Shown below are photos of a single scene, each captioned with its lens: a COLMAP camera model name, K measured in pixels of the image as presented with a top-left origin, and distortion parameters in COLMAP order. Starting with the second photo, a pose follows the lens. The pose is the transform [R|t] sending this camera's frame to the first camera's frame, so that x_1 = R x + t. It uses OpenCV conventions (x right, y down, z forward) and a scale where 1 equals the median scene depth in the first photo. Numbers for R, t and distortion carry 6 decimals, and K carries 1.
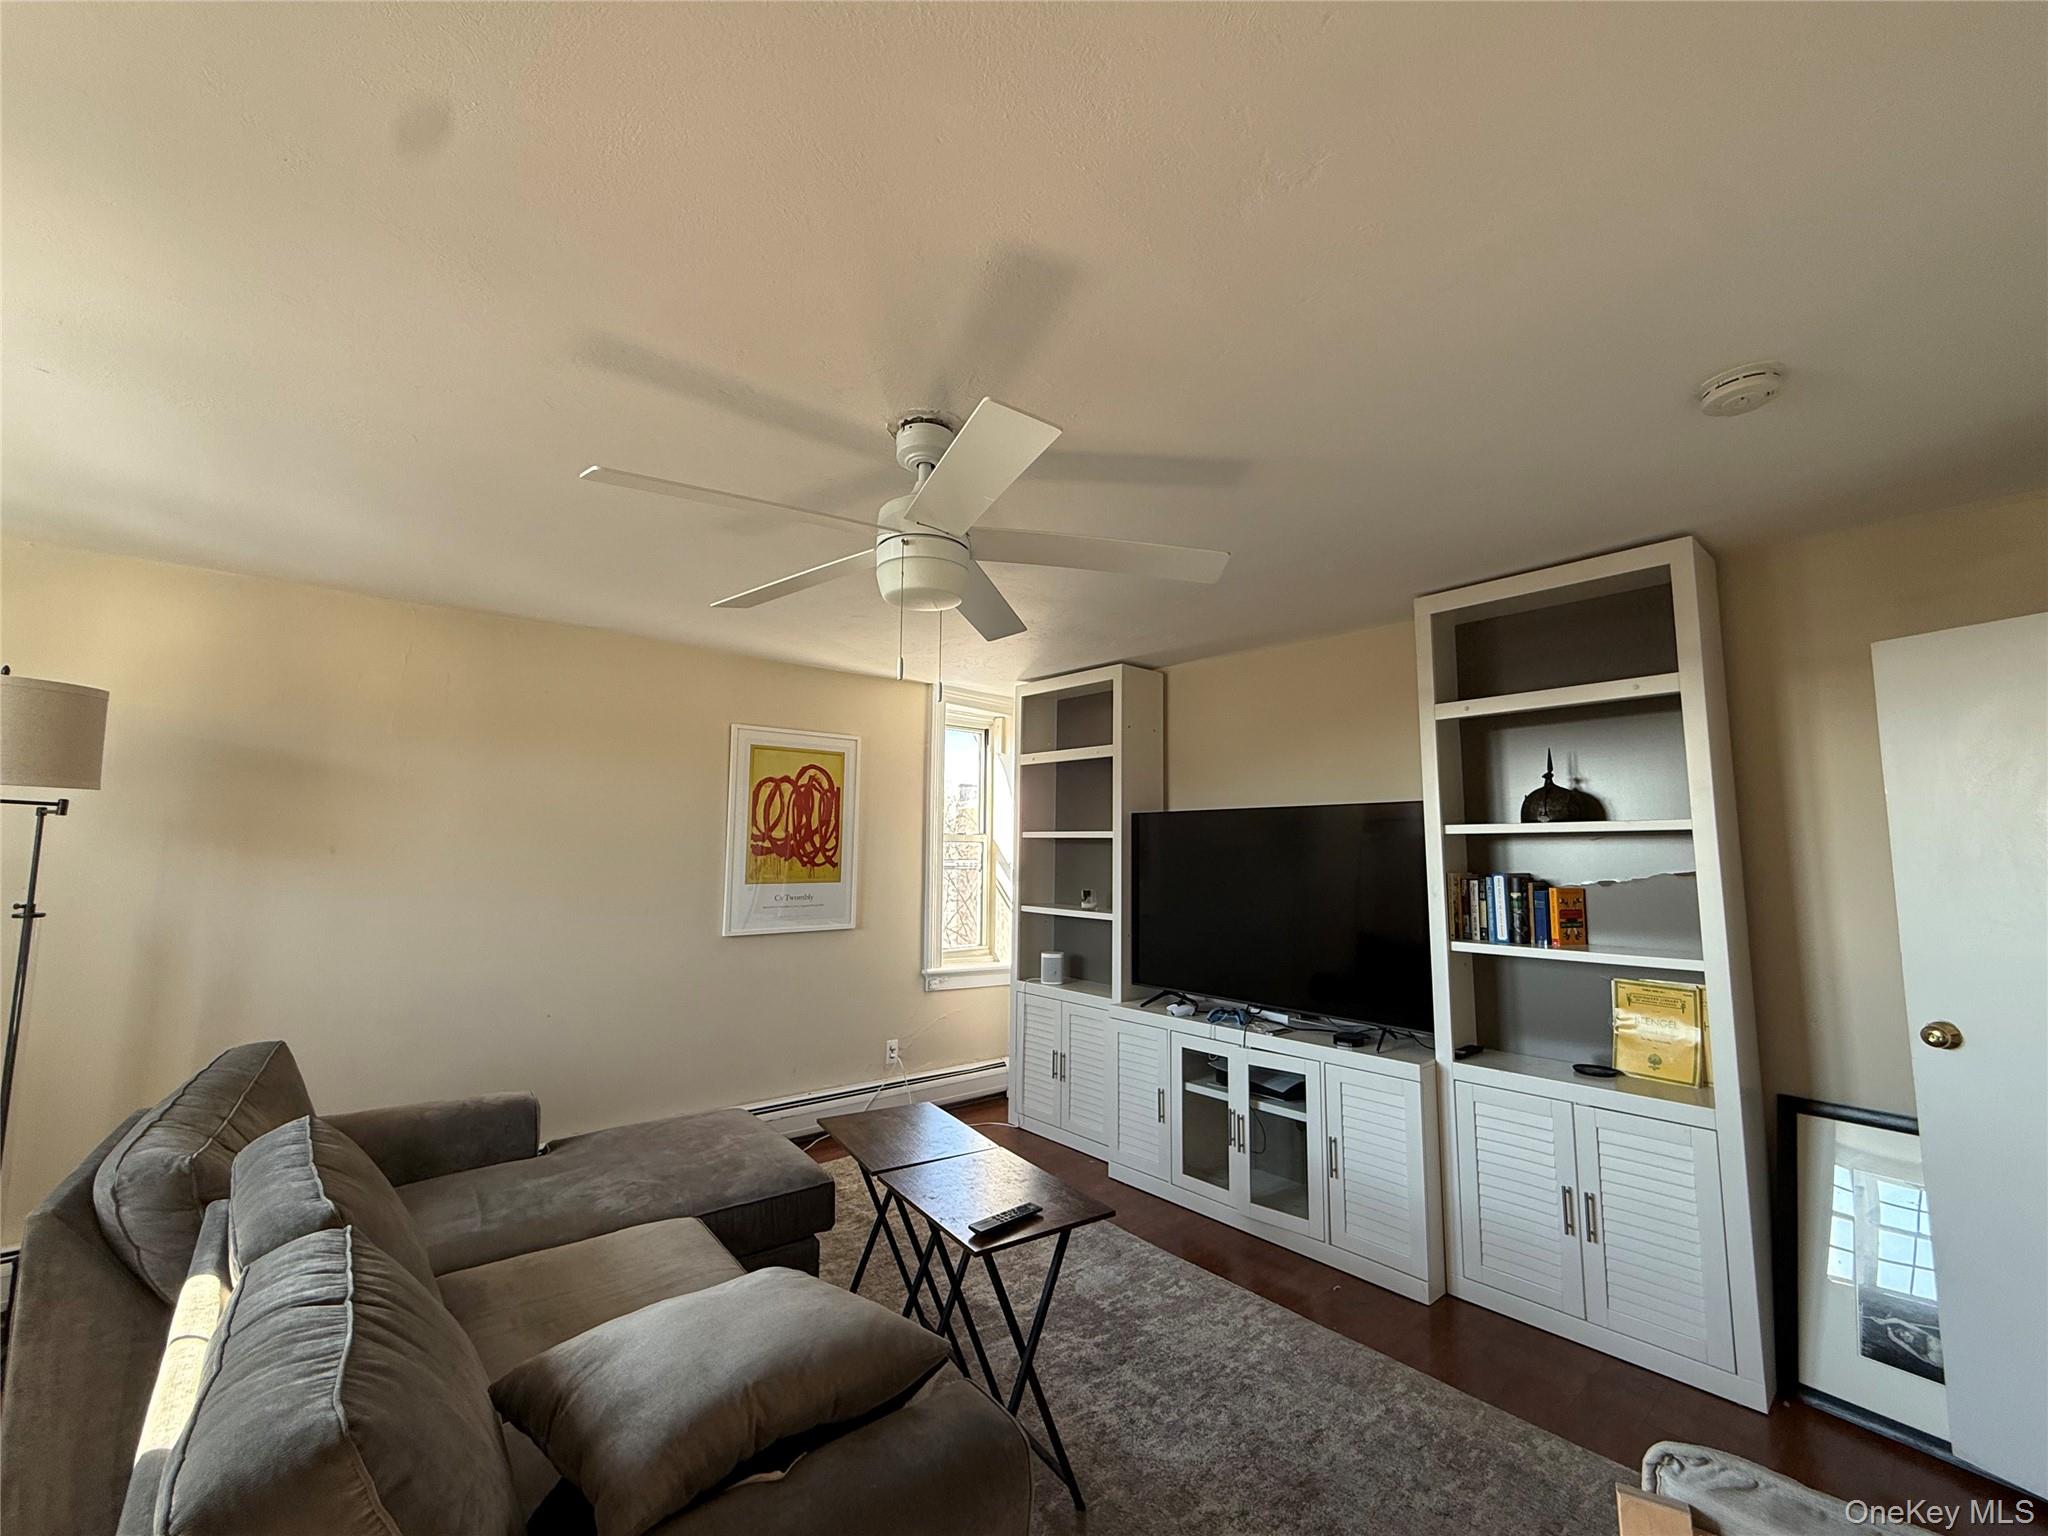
lens RADIAL K [[838.2, 0, 1023.8], [0, 838.2, 766.4], [0, 0, 1]] dist [-0.002051, 0.000139]
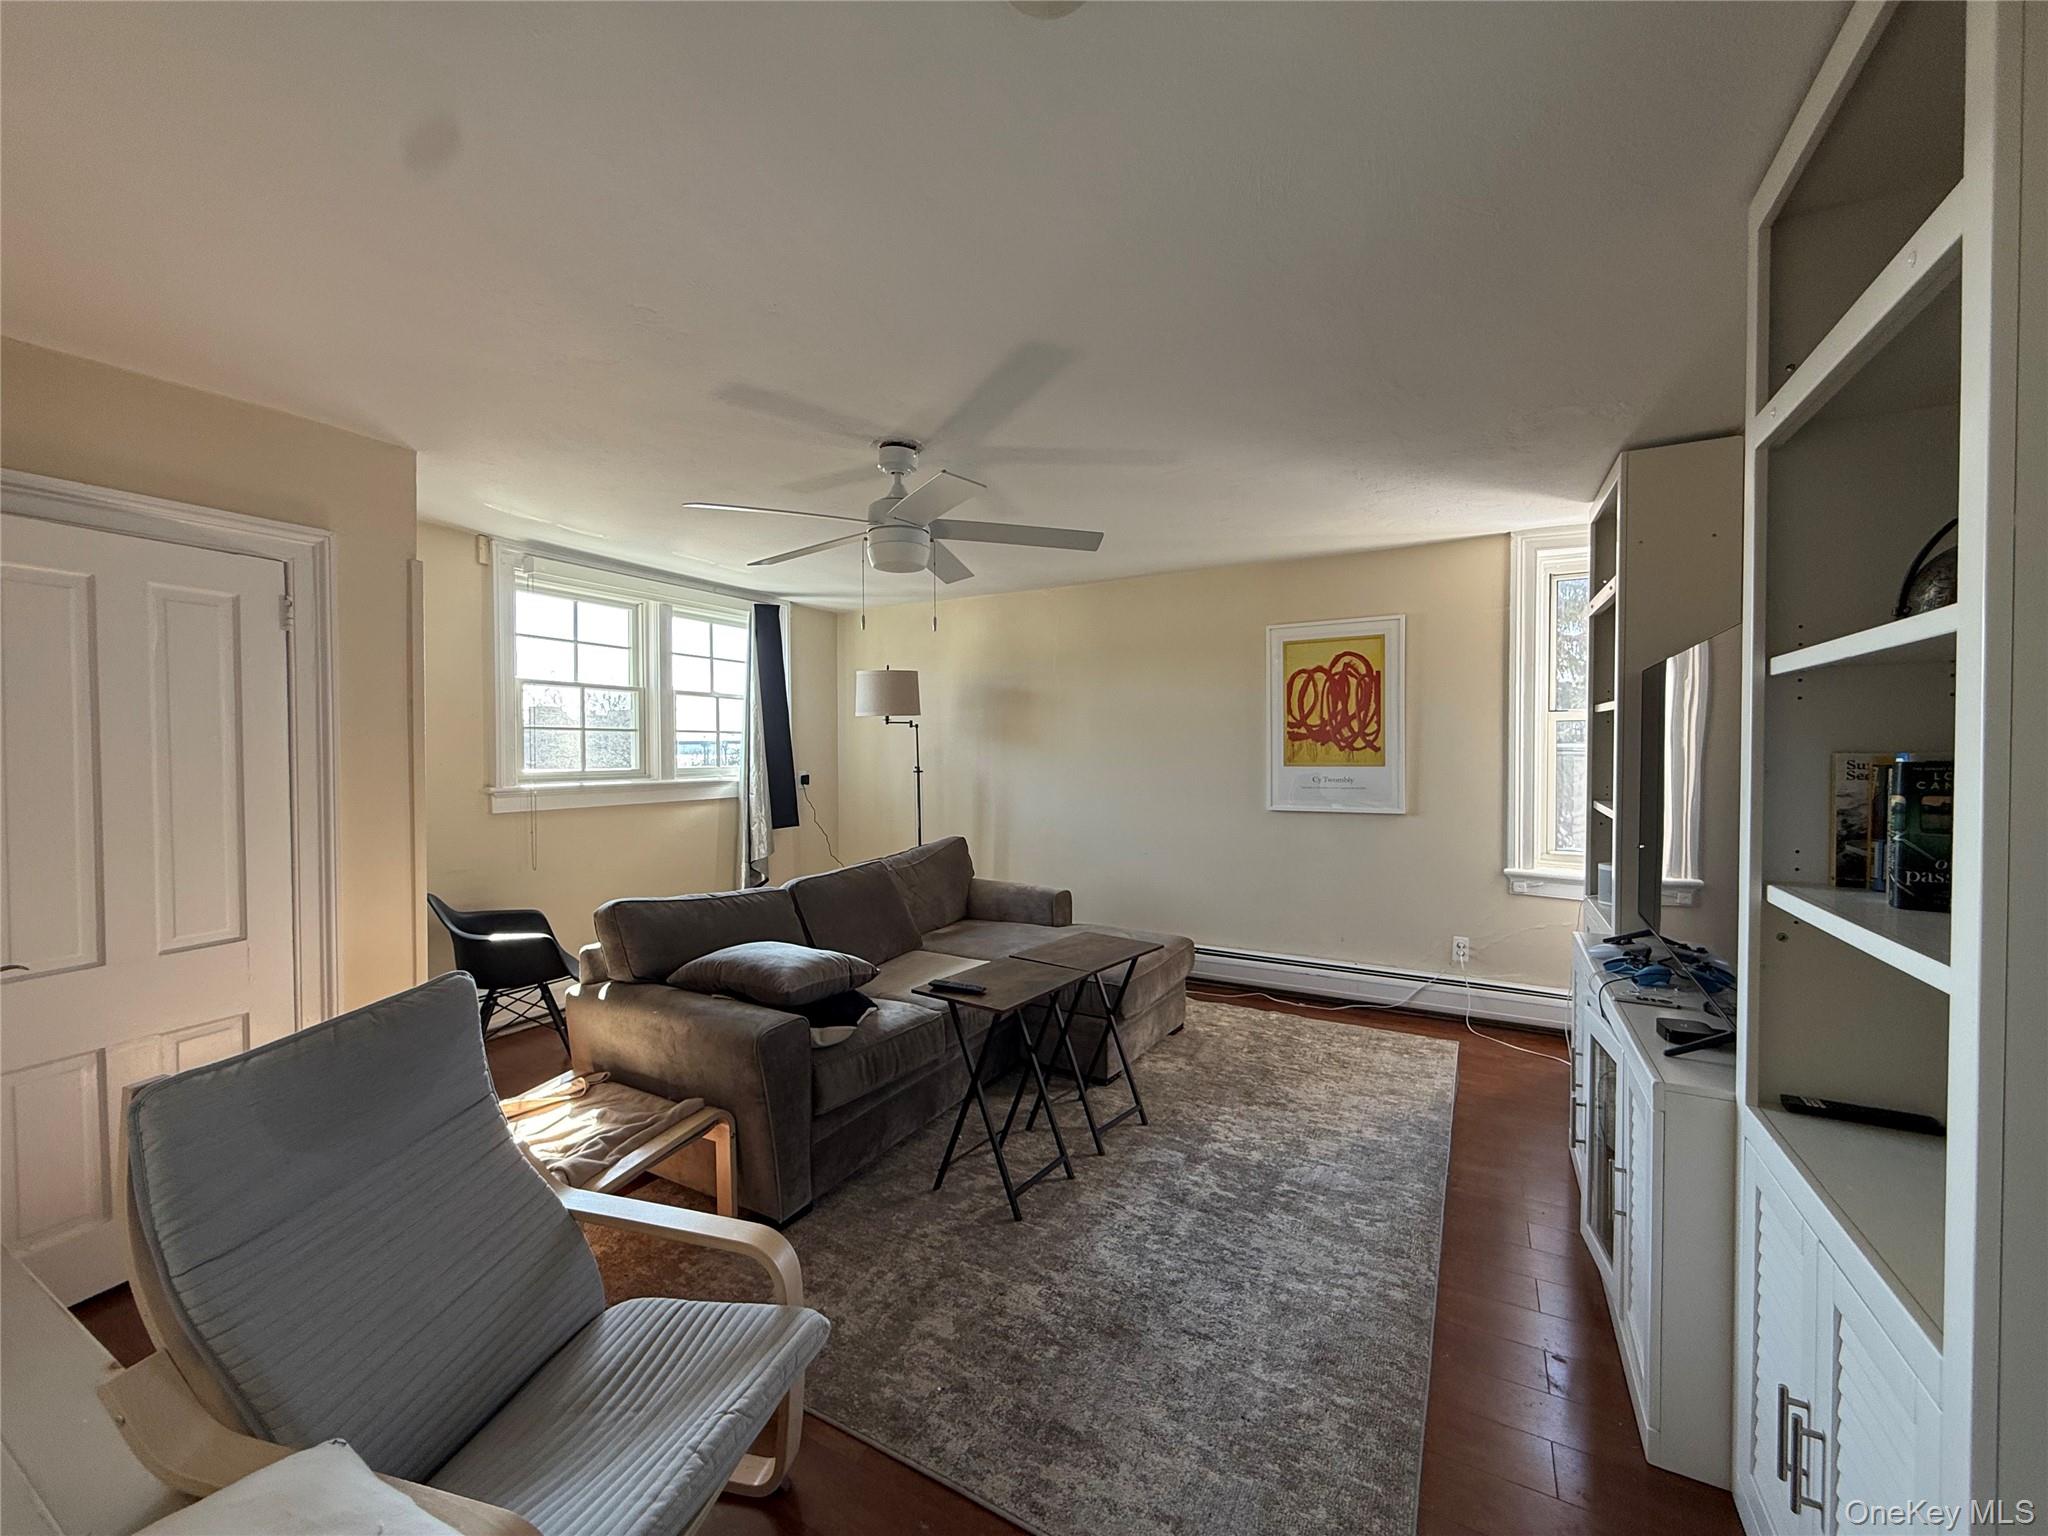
lens RADIAL K [[822.5, 0, 1024.0], [0, 822.5, 768.0], [0, 0, 1]] dist [-0.011158, -0.000179]
pose [[0.334900, 0.016363, -0.942112, 0.568554], [0.107580, 0.992647, 0.055483, 0.041256], [0.936092, -0.119934, 0.330677, 0.287654]]
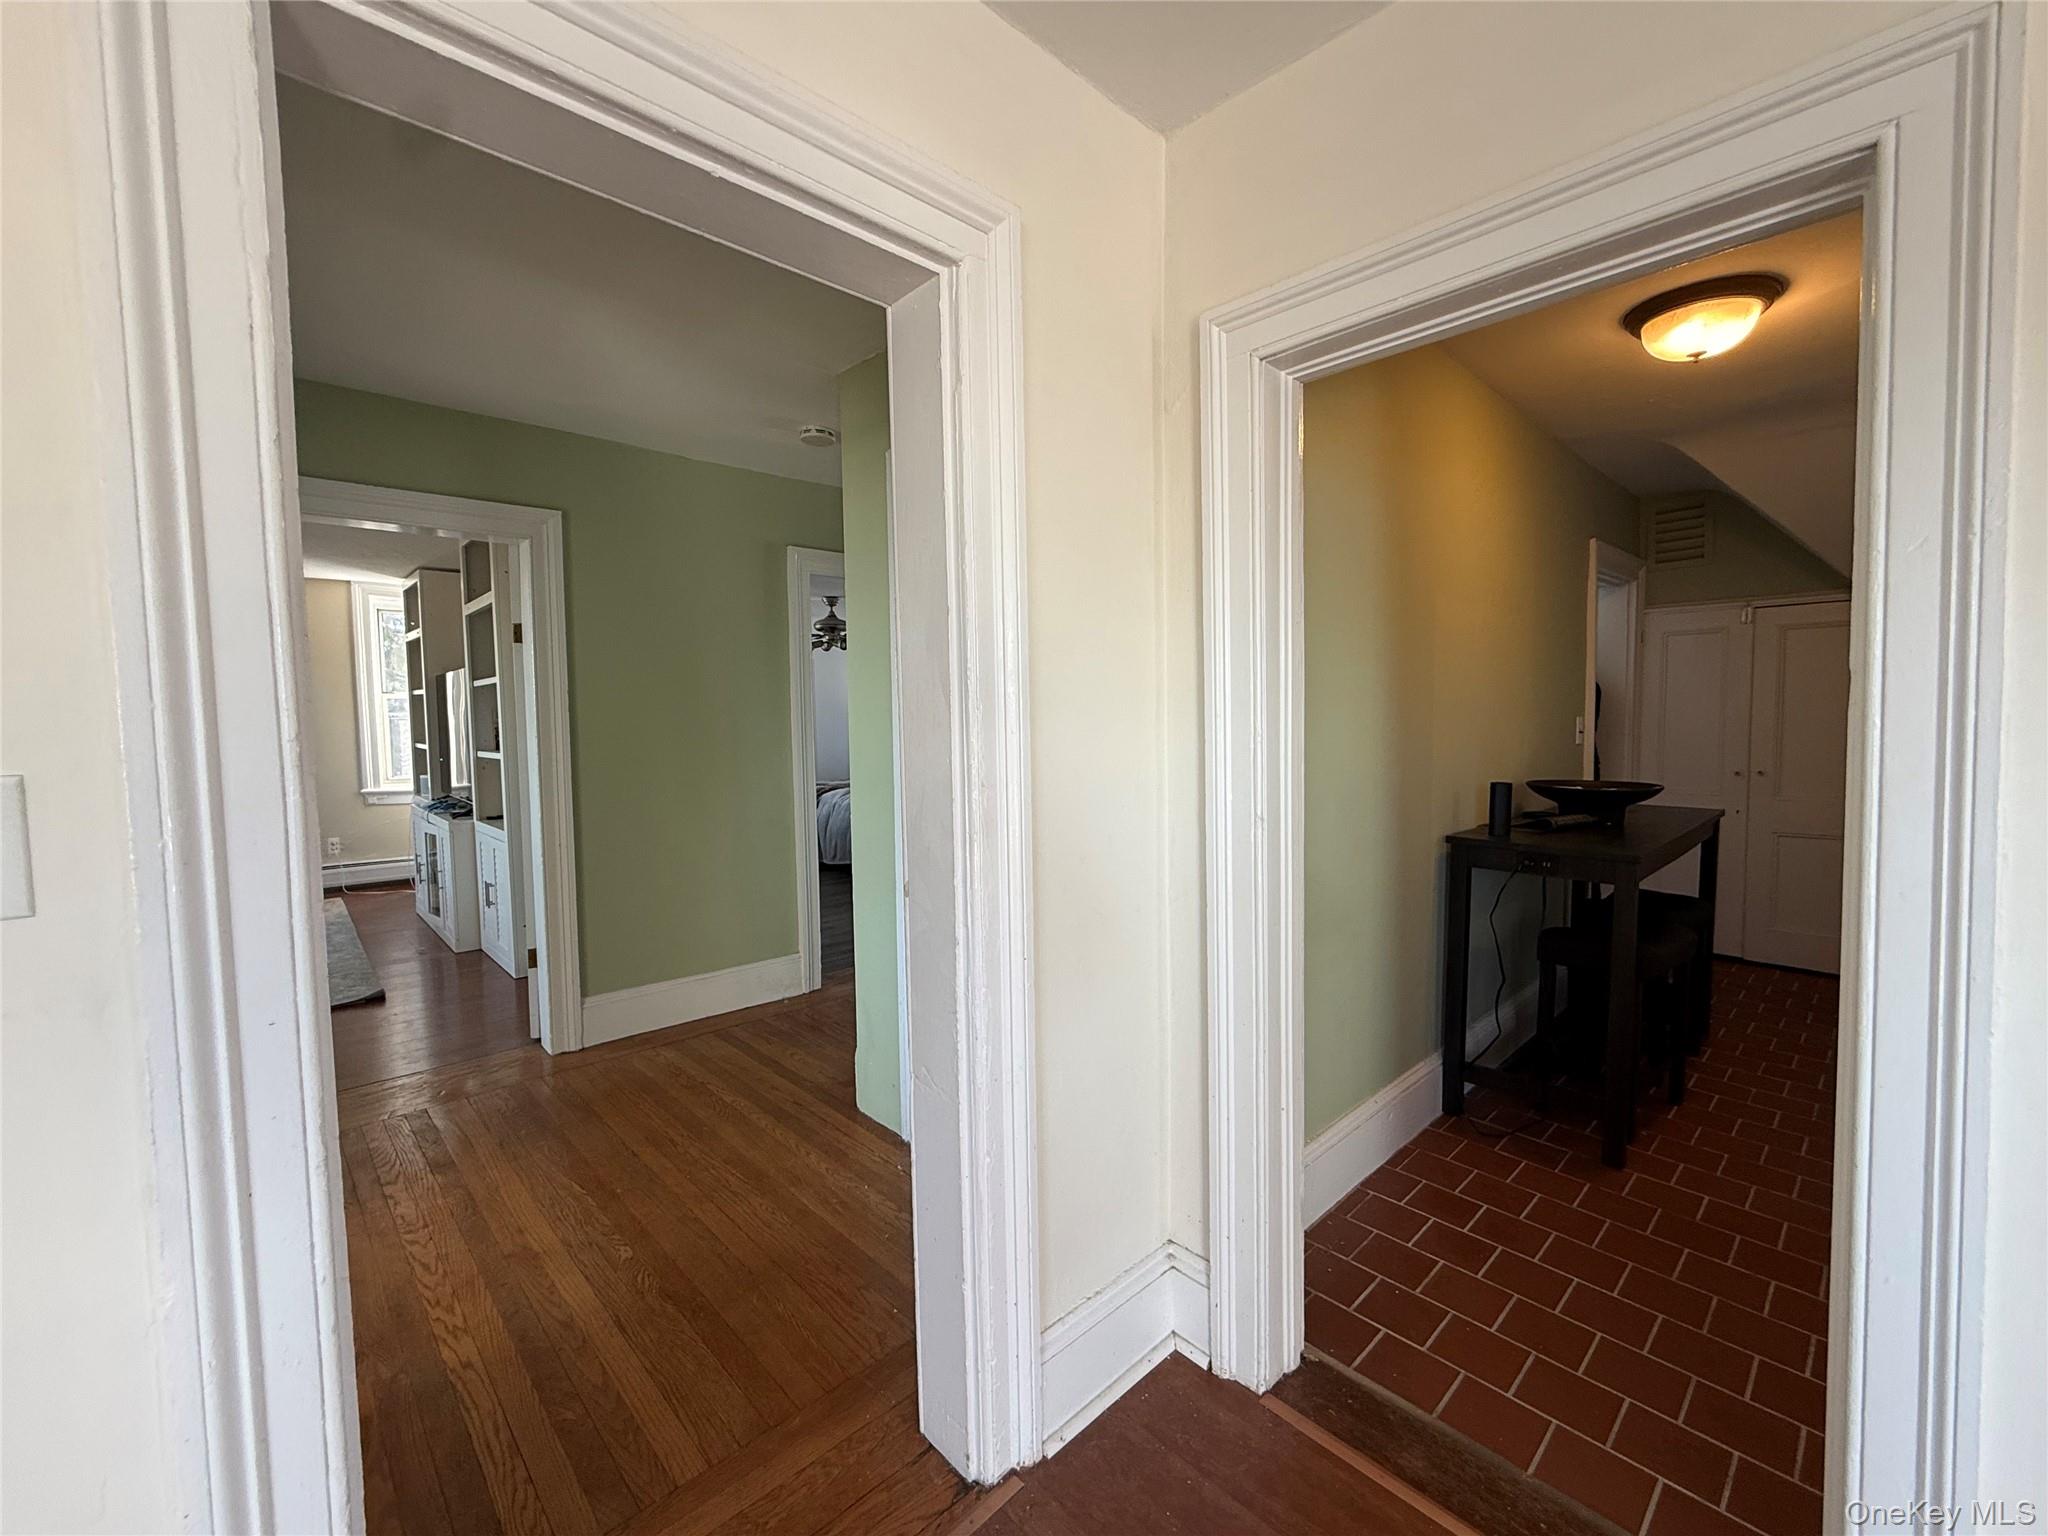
lens RADIAL K [[838.2, 0, 1023.8], [0, 838.2, 766.4], [0, 0, 1]] dist [-0.002051, 0.000139]
pose [[0.999638, -0.019628, 0.018396, 1.064057], [0.016202, 0.985180, 0.170755, -0.019515], [-0.021475, -0.170396, 0.985142, -0.438756]]
